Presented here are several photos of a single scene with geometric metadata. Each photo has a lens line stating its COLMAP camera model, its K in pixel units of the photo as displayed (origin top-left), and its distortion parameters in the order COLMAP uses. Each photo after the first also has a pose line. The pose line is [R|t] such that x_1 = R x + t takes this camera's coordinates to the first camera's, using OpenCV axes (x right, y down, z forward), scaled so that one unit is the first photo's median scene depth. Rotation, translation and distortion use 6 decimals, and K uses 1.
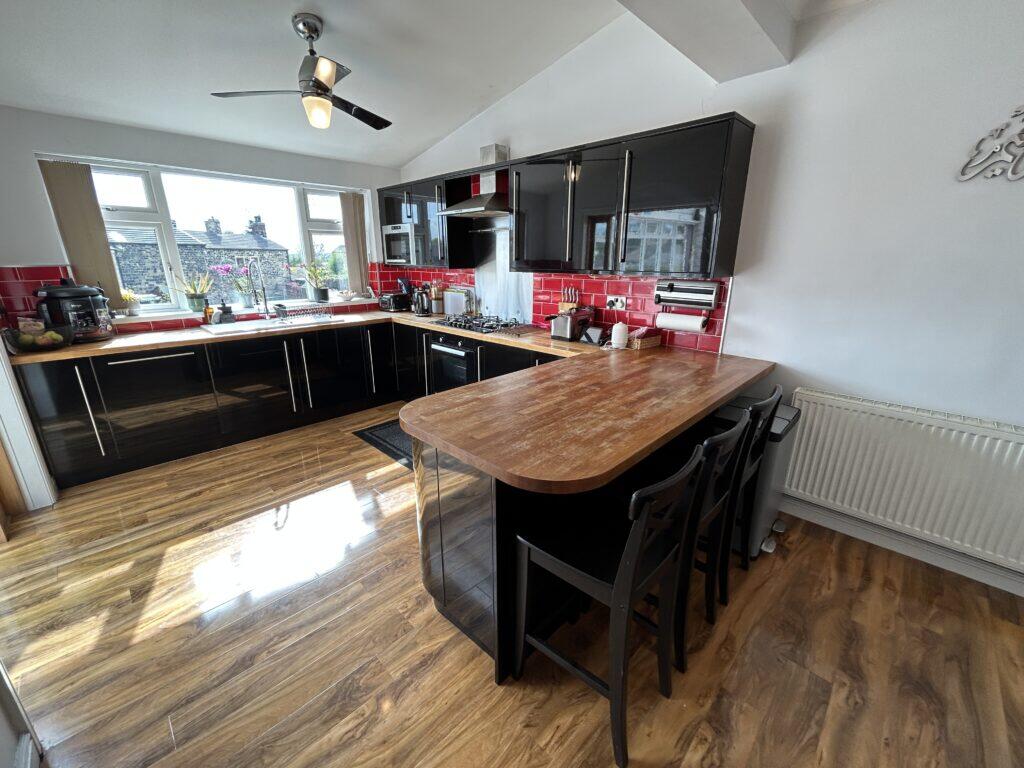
lens RADIAL K [[414.0, 0, 512.0], [0, 414.0, 384.0], [0, 0, 1]] dist [-0.001157, -0.000186]
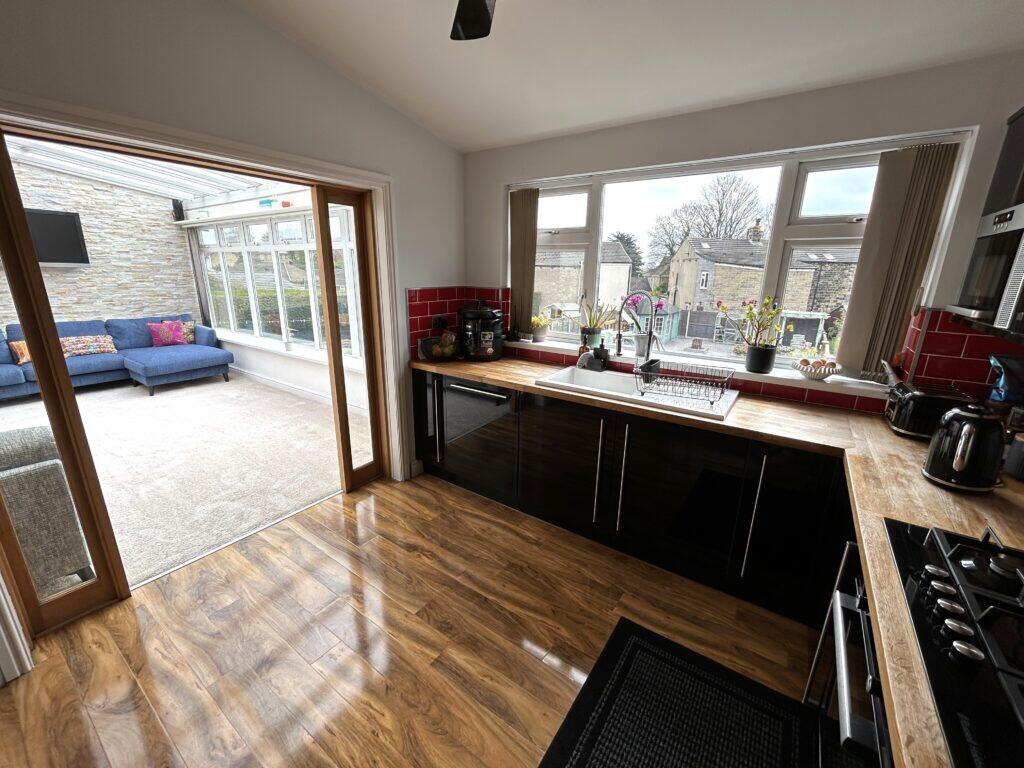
lens RADIAL K [[414.0, 0, 512.0], [0, 414.0, 384.0], [0, 0, 1]] dist [-0.001157, -0.000186]
pose [[0.164647, 0.263894, -0.950395, 0.018423], [-0.302707, 0.930567, 0.205947, -0.255396], [0.938755, 0.253783, 0.233097, 0.747981]]
